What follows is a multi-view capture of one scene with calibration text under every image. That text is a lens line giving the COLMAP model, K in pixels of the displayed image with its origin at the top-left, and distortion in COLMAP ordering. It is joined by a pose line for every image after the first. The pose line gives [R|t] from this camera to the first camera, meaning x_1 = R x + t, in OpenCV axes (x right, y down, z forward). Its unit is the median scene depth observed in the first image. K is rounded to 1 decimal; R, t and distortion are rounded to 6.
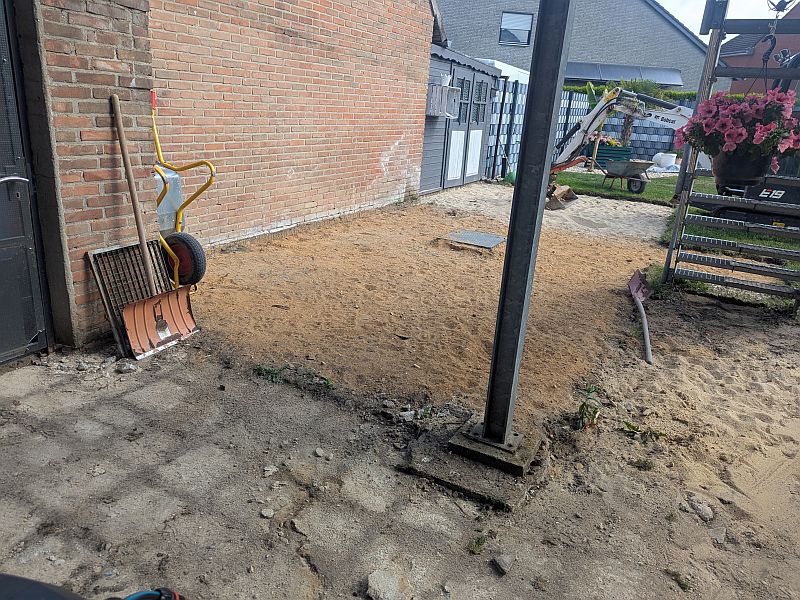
lens RADIAL K [[568.4, 0, 400.9], [0, 568.4, 297.7], [0, 0, 1]] dist [0.031450, -0.031641]
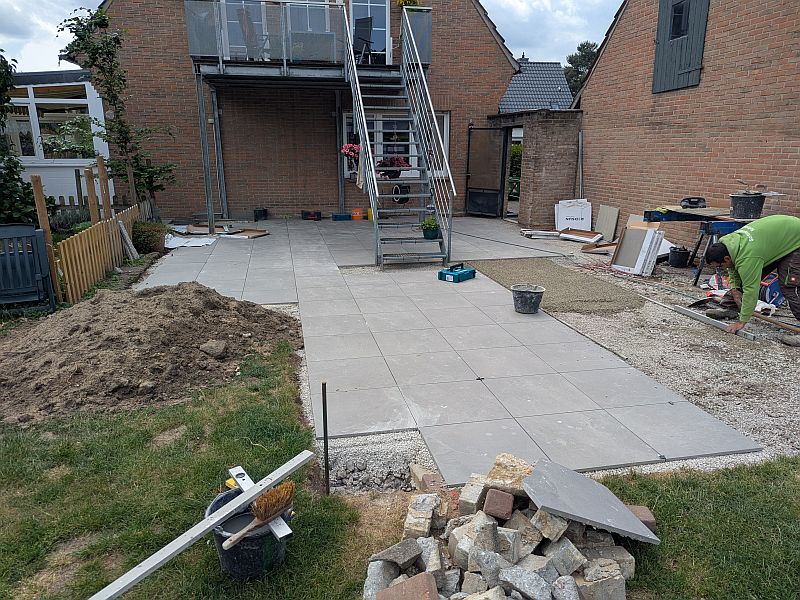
lens RADIAL K [[566.0, 0, 402.7], [0, 566.0, 312.5], [0, 0, 1]] dist [0.034203, -0.047149]
pose [[-0.753434, 0.126075, -0.645324, 2.891766], [-0.251812, 0.851295, 0.460313, -1.096573], [0.607395, 0.509316, -0.609647, 3.534656]]
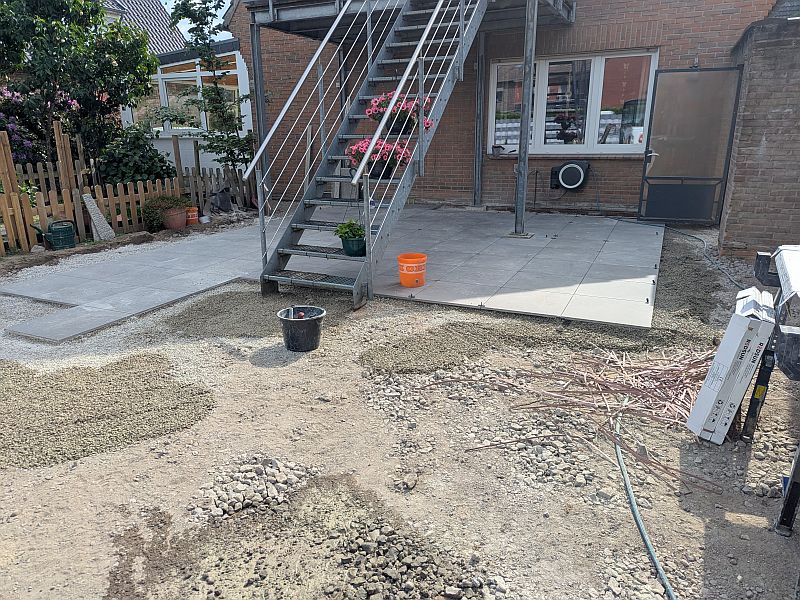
lens RADIAL K [[568.4, 0, 400.9], [0, 568.4, 297.7], [0, 0, 1]] dist [0.031450, -0.031641]
pose [[-0.997776, -0.027785, -0.060596, 0.843015], [-0.057510, 0.818454, 0.571687, -0.999587], [0.033711, 0.573900, -0.818231, 3.141715]]
